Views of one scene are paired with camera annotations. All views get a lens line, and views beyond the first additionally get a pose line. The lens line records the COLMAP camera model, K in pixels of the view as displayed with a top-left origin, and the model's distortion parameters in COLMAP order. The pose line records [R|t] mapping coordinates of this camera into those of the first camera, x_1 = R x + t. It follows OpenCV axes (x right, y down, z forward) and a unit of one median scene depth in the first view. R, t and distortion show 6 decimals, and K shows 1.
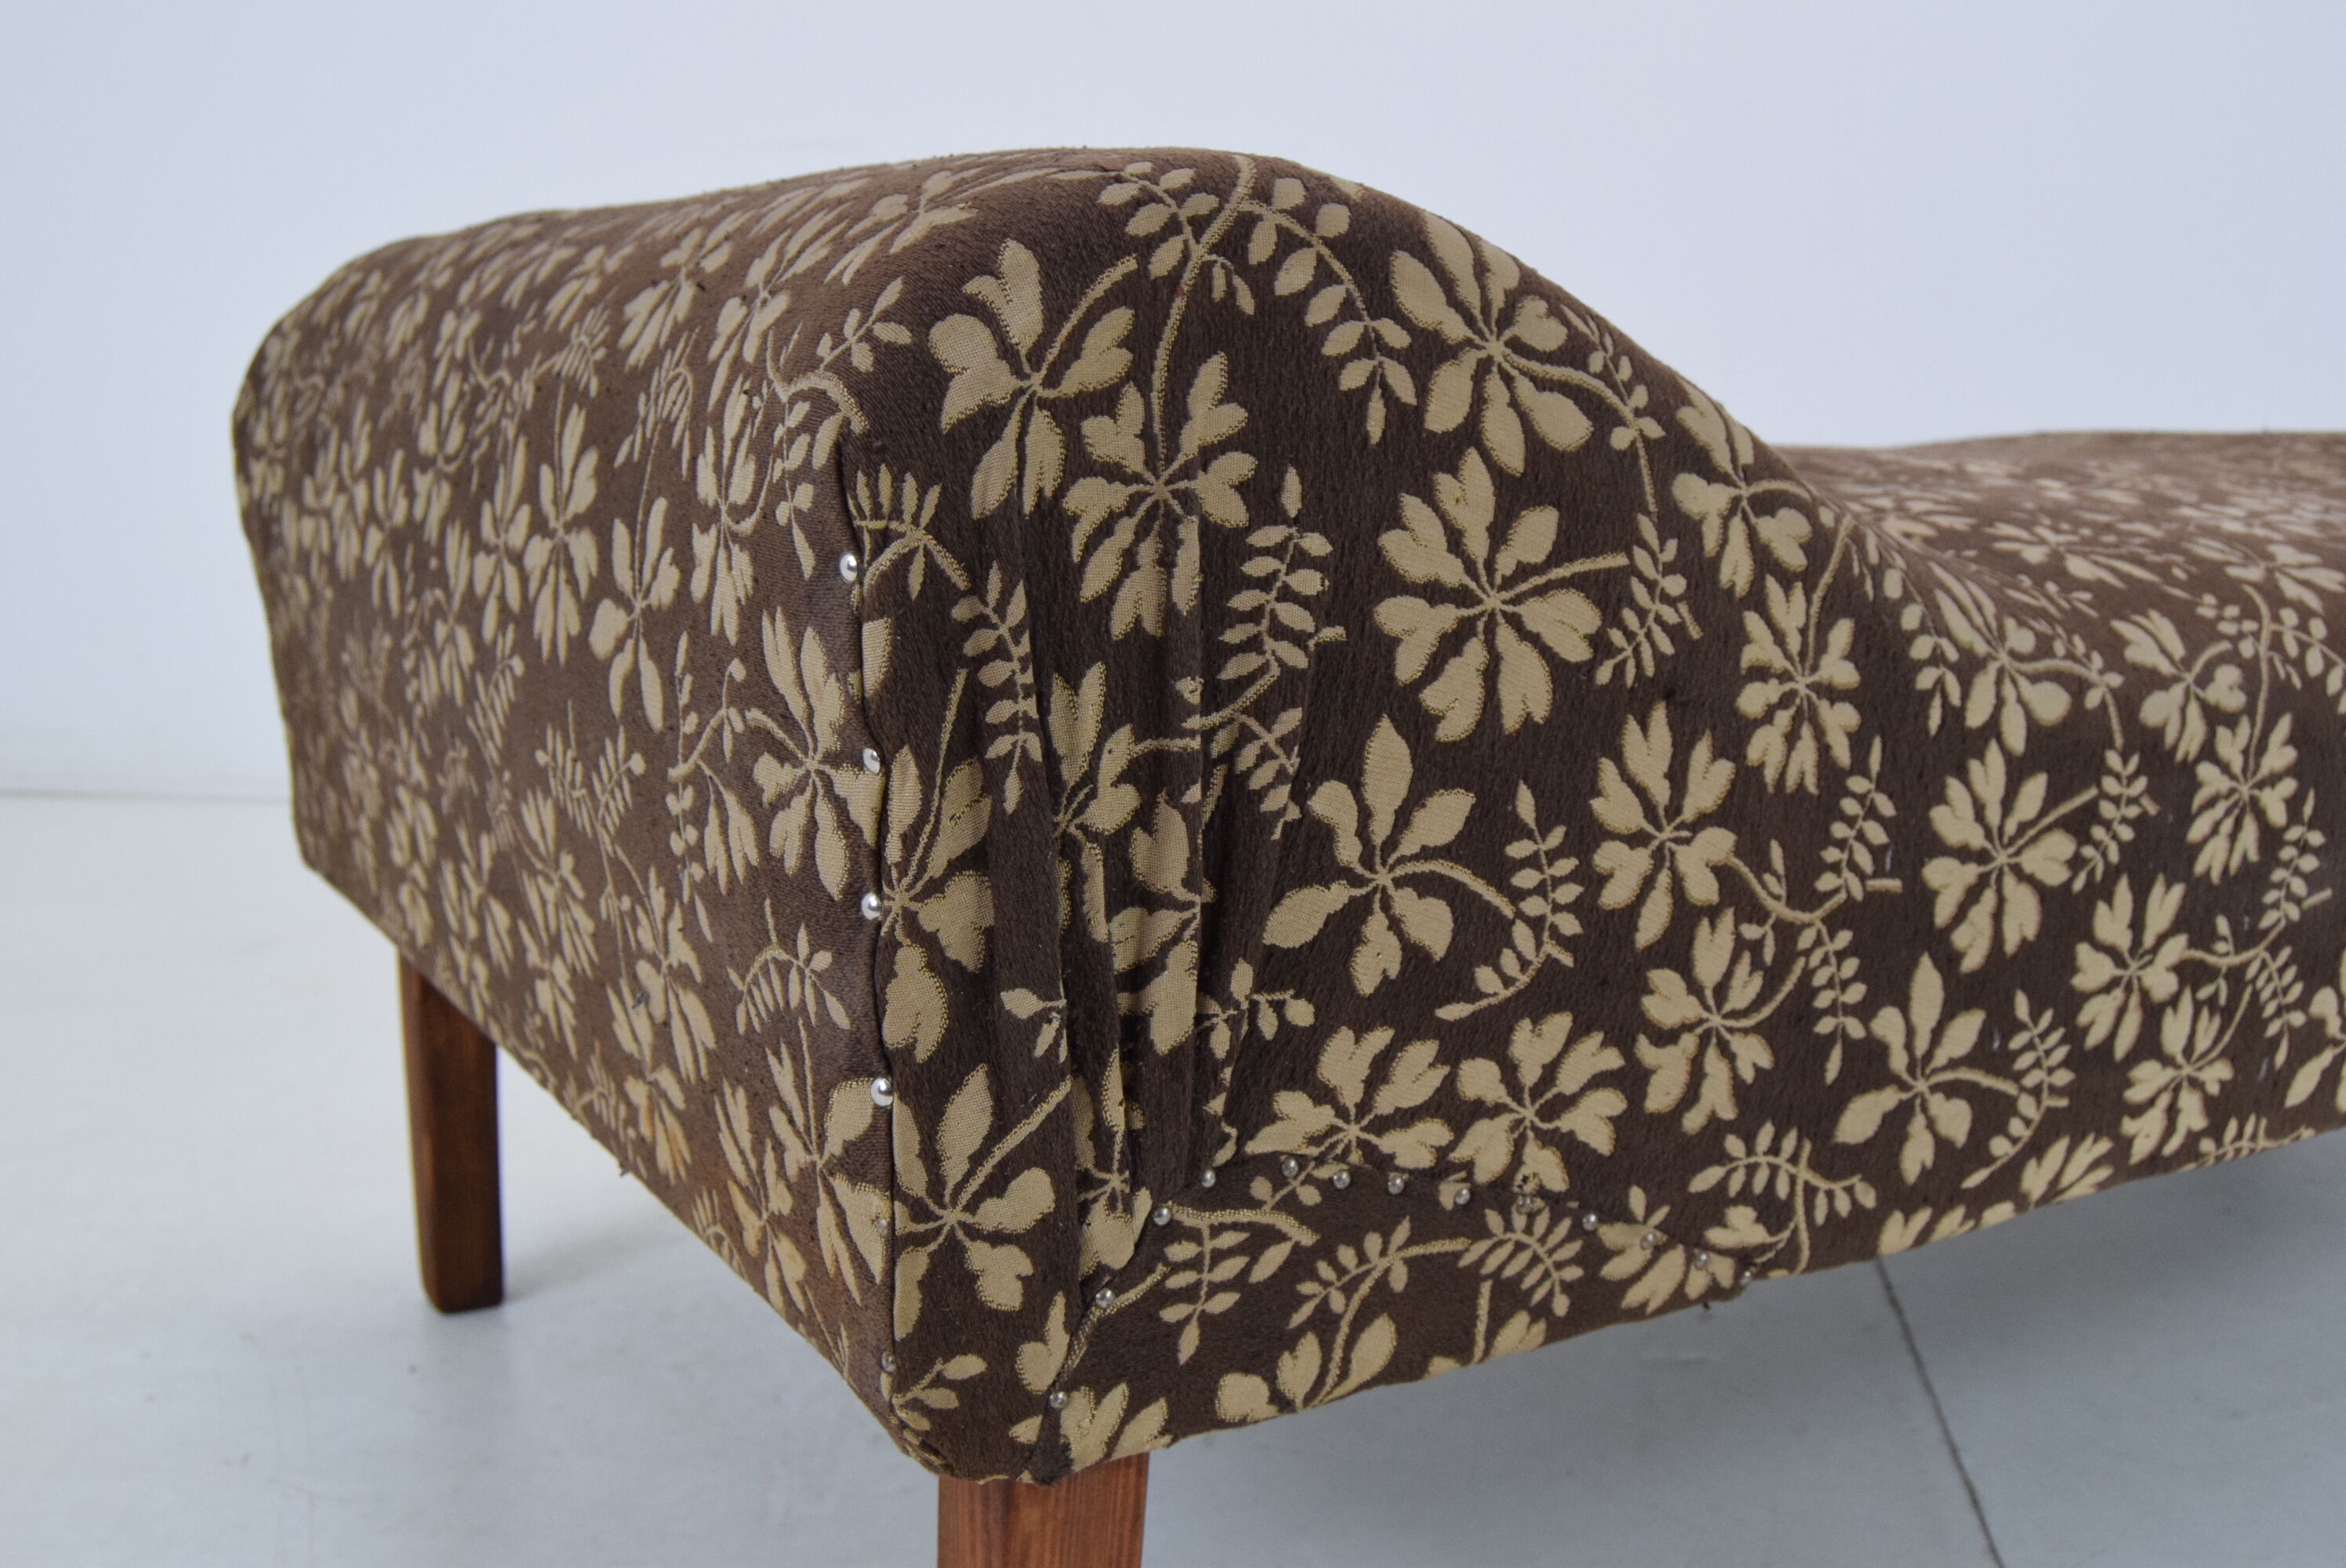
lens RADIAL K [[2363.9, 0, 1163.9], [0, 2363.9, 752.2], [0, 0, 1]] dist [-0.075035, 0.020213]
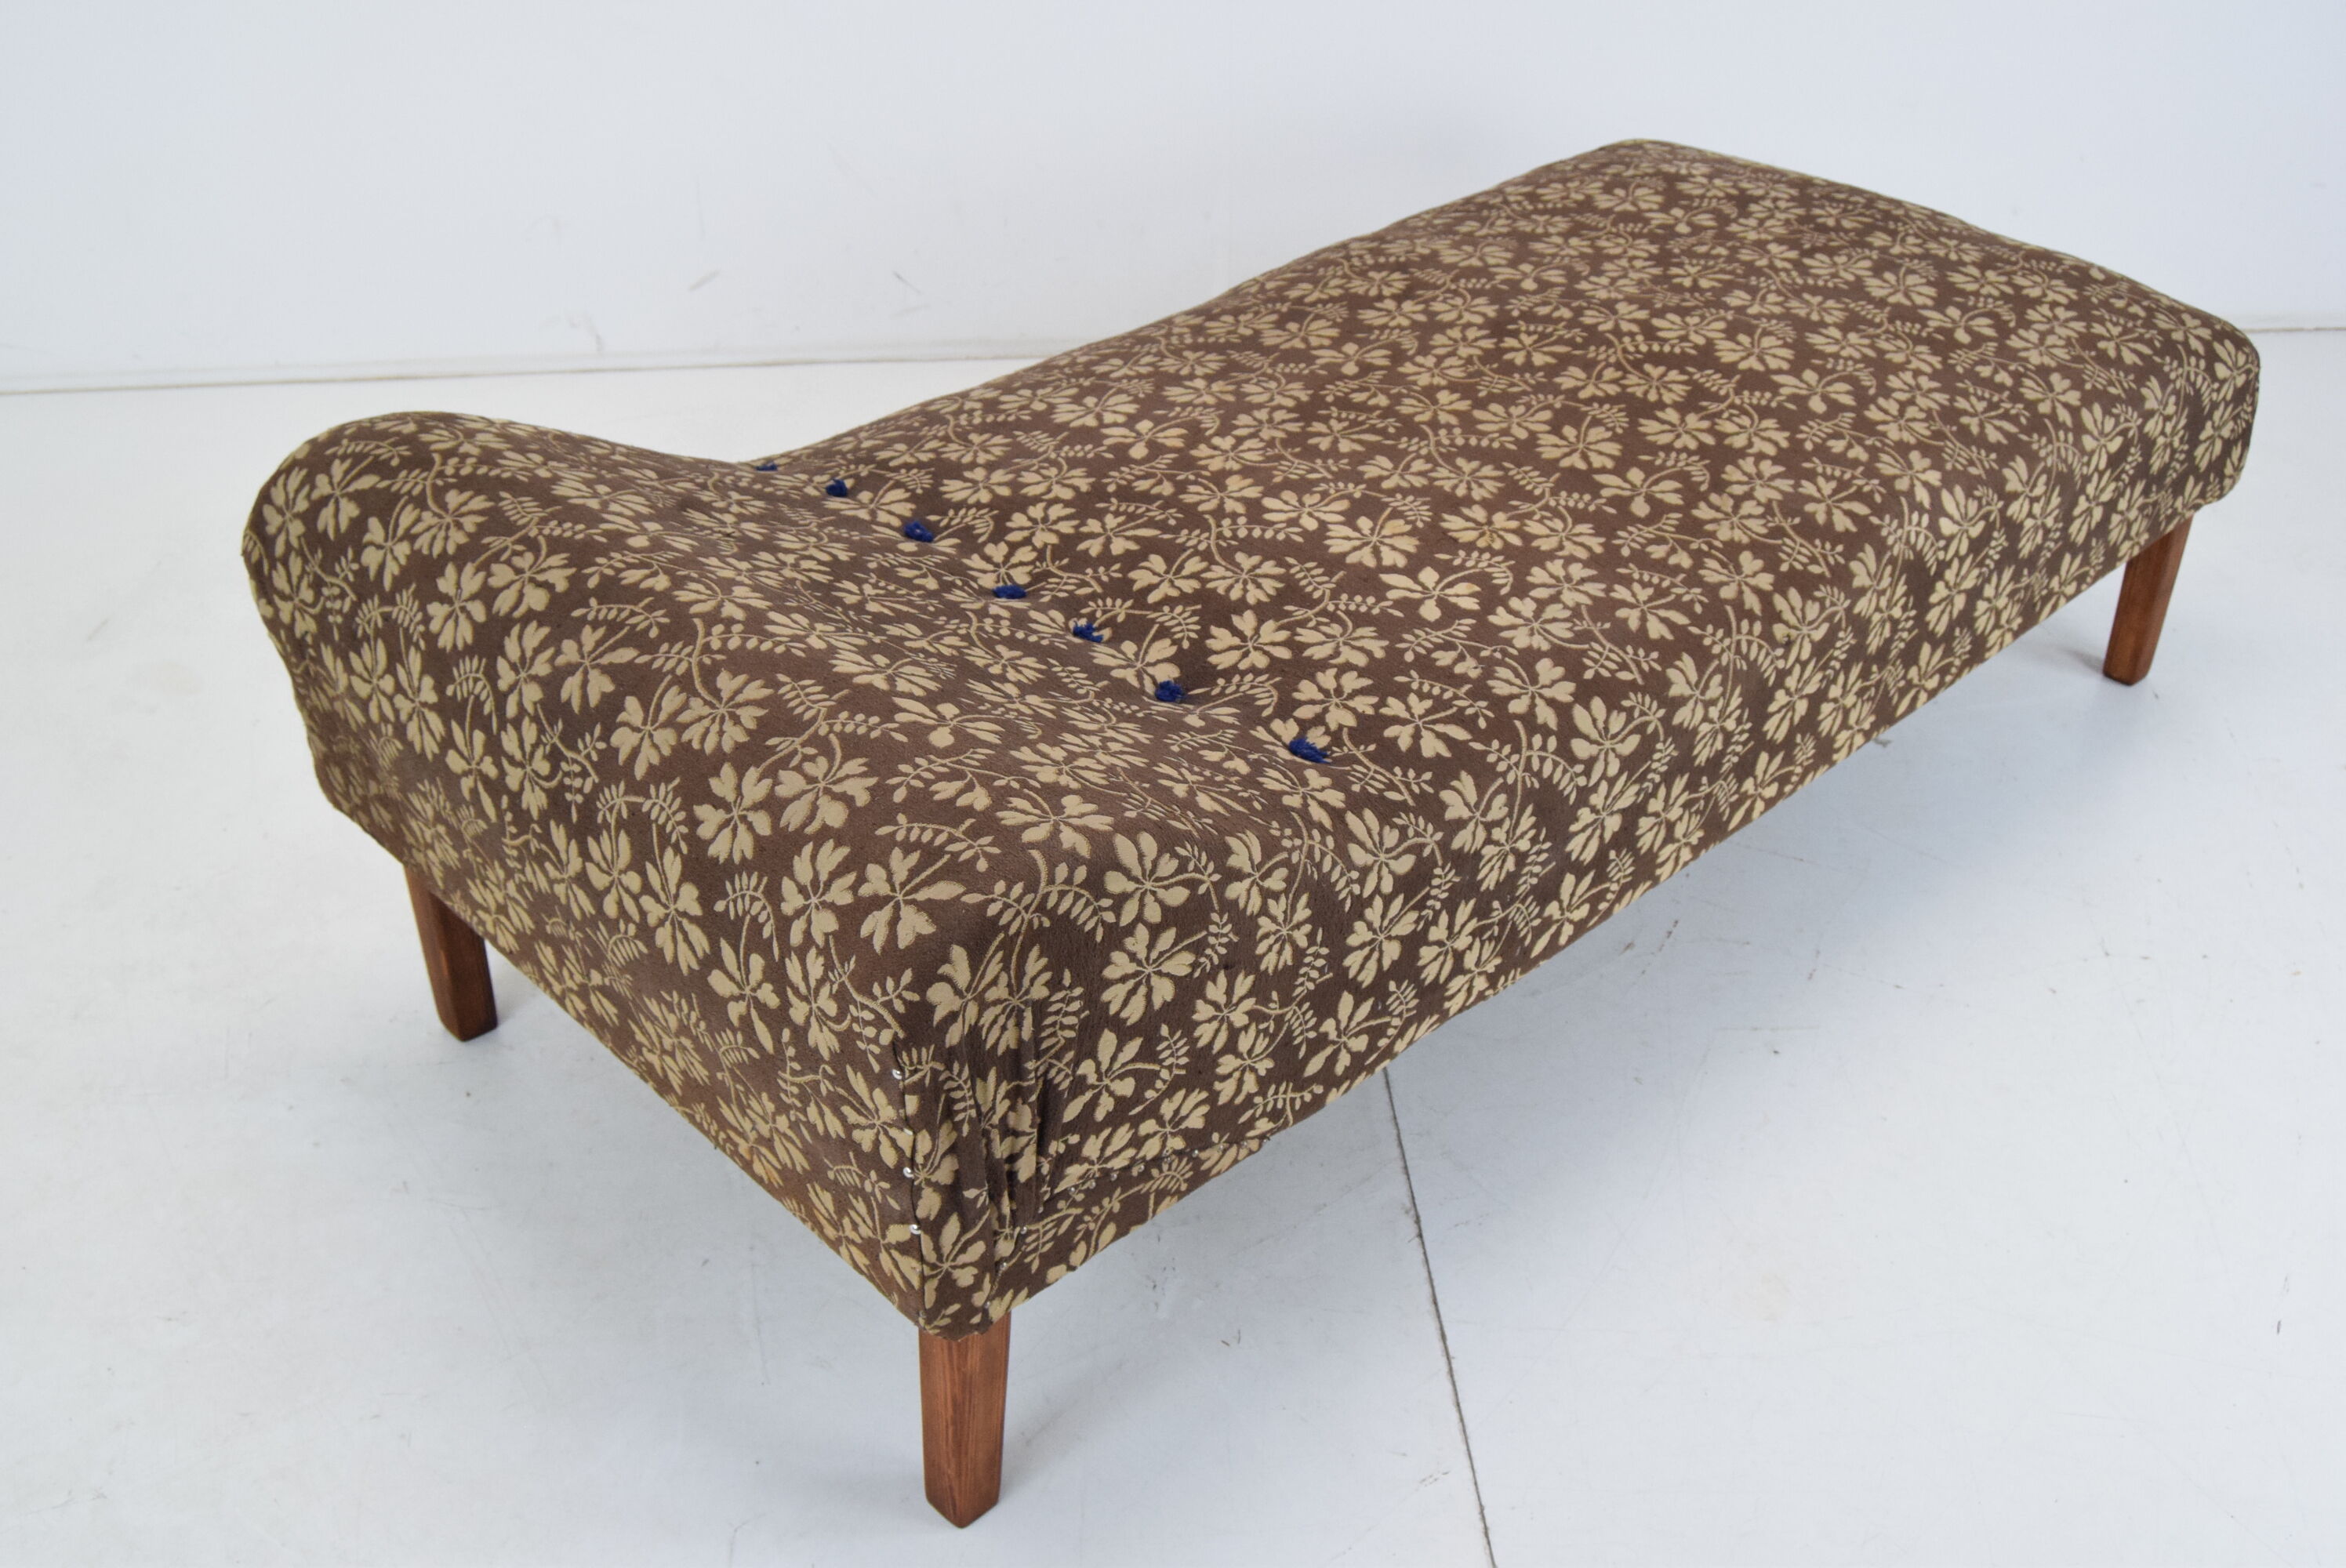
lens RADIAL K [[2472.0, 0, 1173.0], [0, 2472.0, 784.0], [0, 0, 1]] dist [-0.072083, 0.002674]
pose [[0.976110, -0.119306, 0.181593, -0.240227], [0.031868, 0.905333, 0.423504, -1.200319], [-0.214929, -0.407600, 0.887507, -1.001824]]
